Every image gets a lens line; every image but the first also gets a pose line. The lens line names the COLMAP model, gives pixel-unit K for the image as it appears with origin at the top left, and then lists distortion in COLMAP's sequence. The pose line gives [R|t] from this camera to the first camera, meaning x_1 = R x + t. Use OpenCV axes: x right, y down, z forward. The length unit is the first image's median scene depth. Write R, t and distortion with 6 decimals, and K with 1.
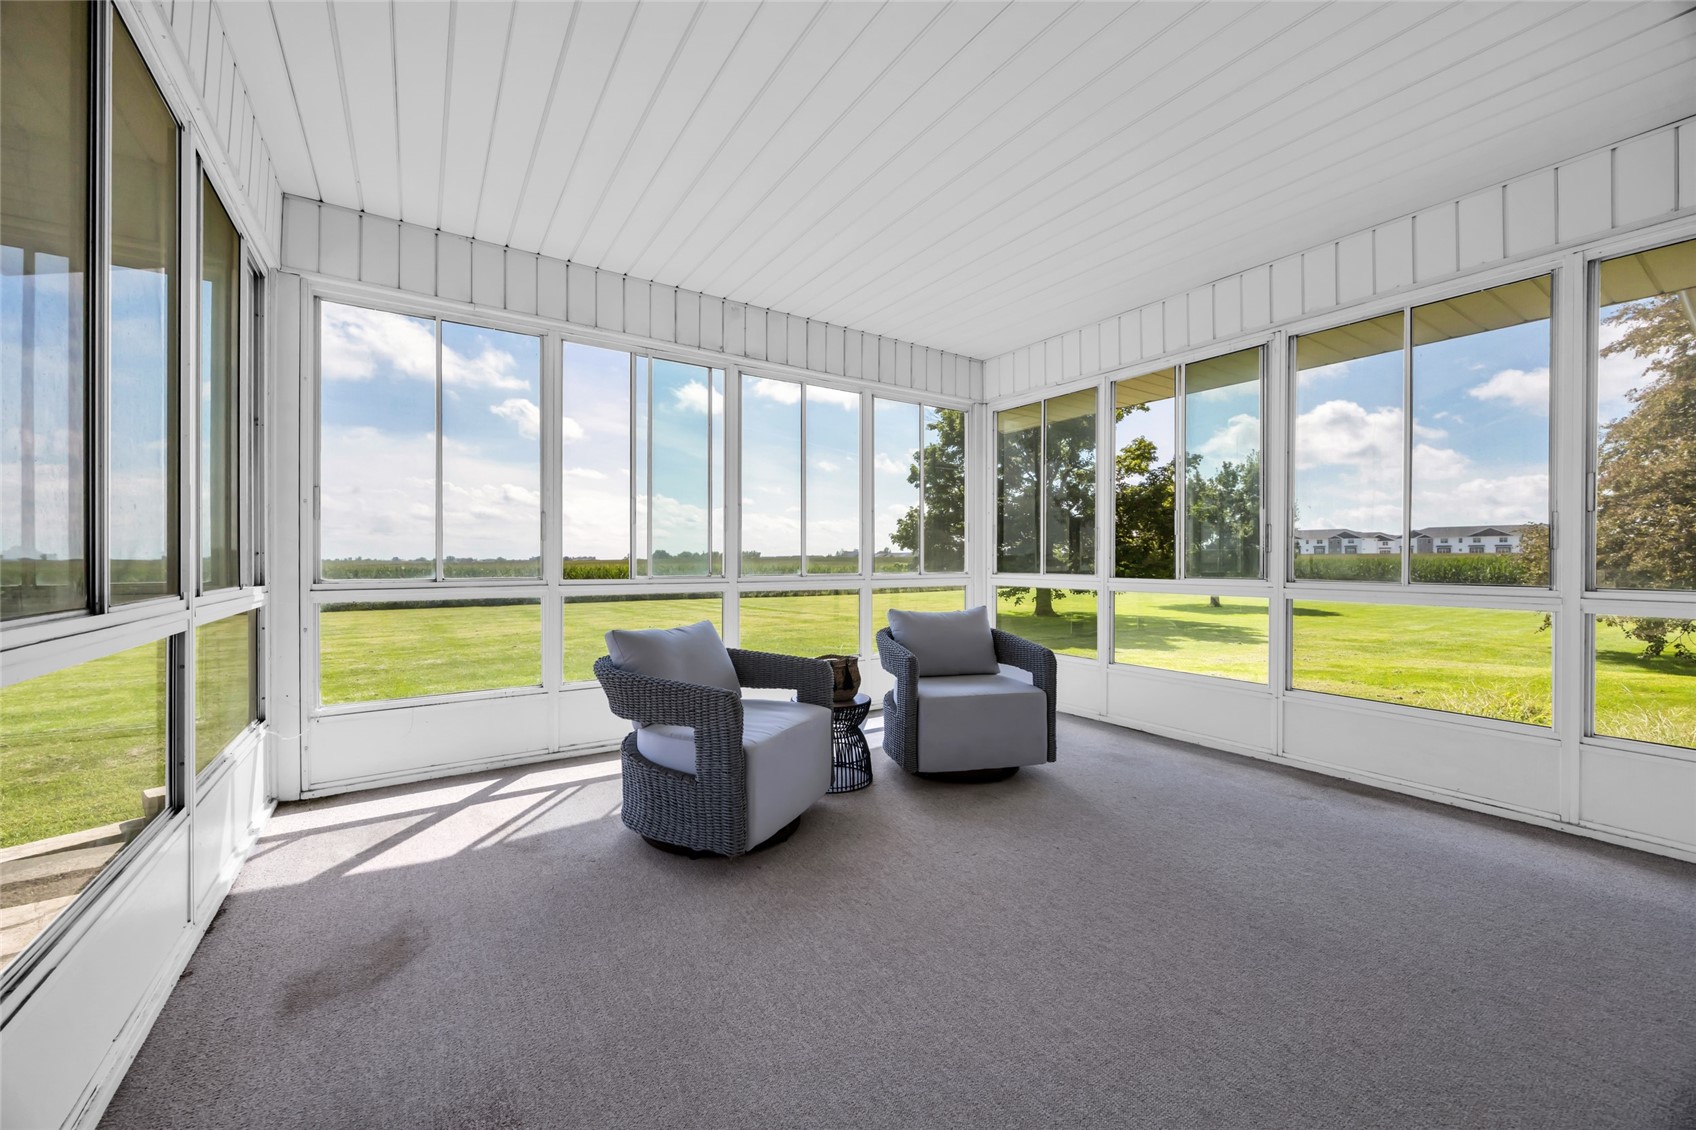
lens RADIAL K [[648.5, 0, 850.6], [0, 648.5, 531.9], [0, 0, 1]] dist [-0.000523, 0.000072]
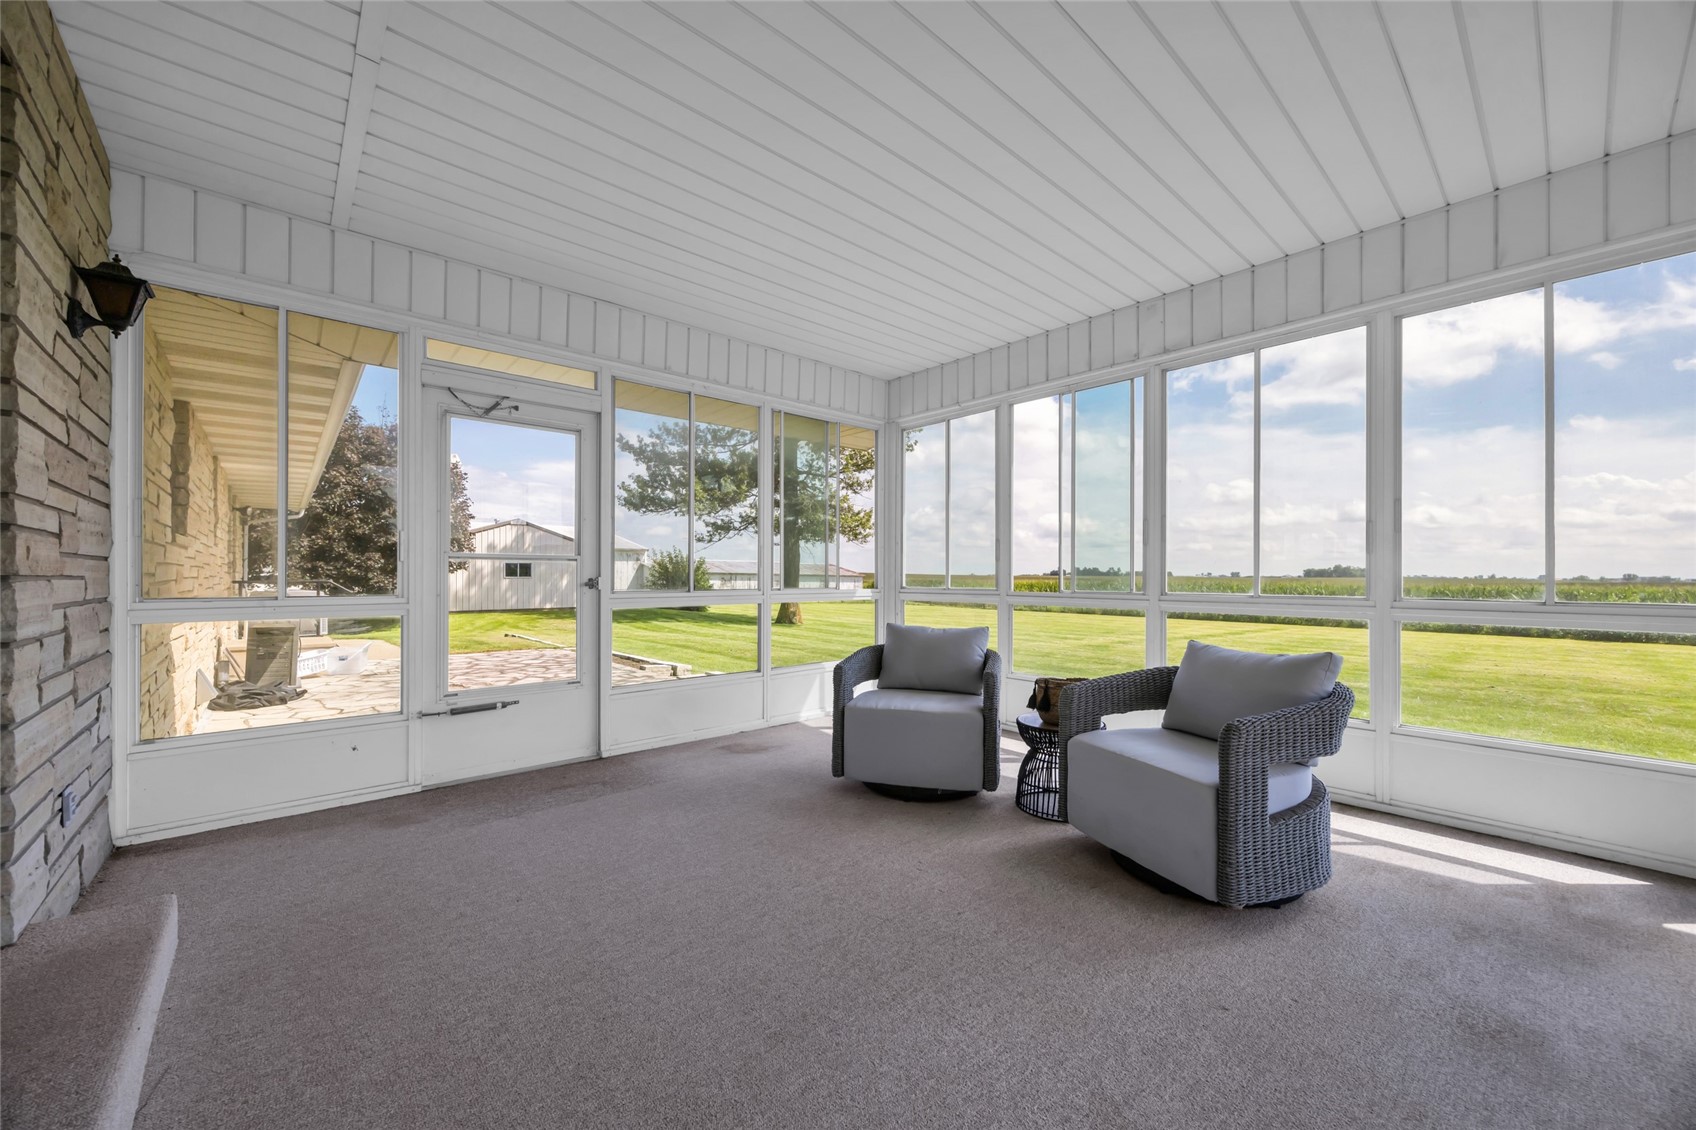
lens RADIAL K [[646.5, 0, 848.0], [0, 646.5, 565.0], [0, 0, 1]] dist [-0.000899, -0.000050]
pose [[0.133144, -0.015360, -0.990978, 0.742641], [0.039352, 0.999173, -0.010200, 0.017914], [0.990315, -0.037639, 0.133638, 0.486588]]
